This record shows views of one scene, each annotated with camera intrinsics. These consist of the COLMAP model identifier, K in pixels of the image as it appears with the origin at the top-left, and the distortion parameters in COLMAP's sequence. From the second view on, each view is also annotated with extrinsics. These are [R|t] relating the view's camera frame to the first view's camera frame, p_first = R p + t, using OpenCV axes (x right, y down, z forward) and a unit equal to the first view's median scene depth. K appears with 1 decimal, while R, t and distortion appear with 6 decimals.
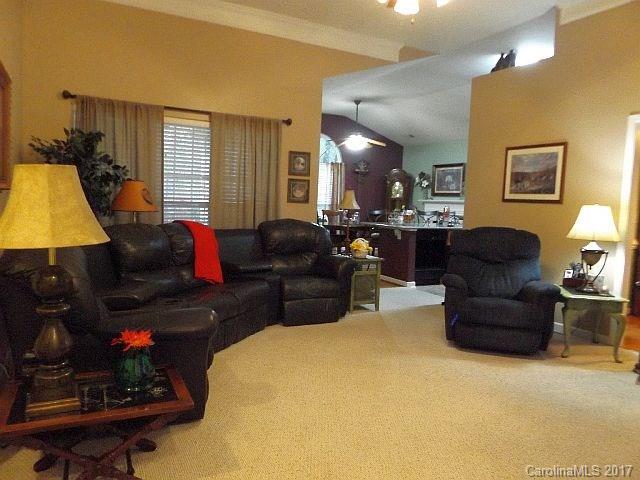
lens RADIAL K [[474.2, 0, 320.0], [0, 474.2, 240.0], [0, 0, 1]] dist [-0.005651, -0.001704]
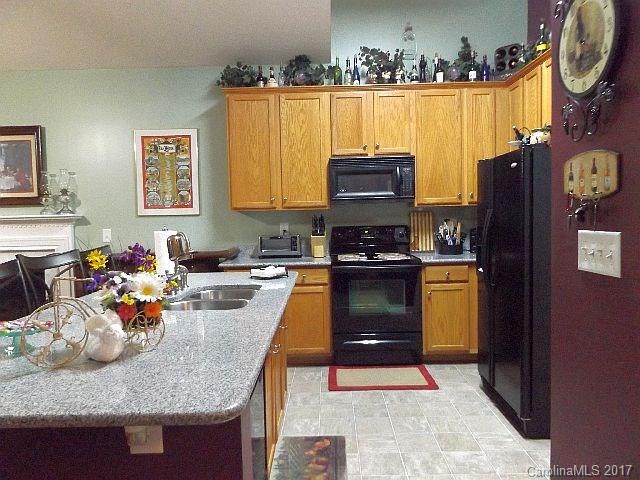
lens RADIAL K [[474.2, 0, 320.0], [0, 474.2, 240.0], [0, 0, 1]] dist [-0.005651, -0.001704]
pose [[0.463964, -0.098622, 0.880347, 0.034850], [0.110561, 0.992460, 0.052913, -0.052398], [-0.878928, 0.072783, 0.471369, 0.548679]]
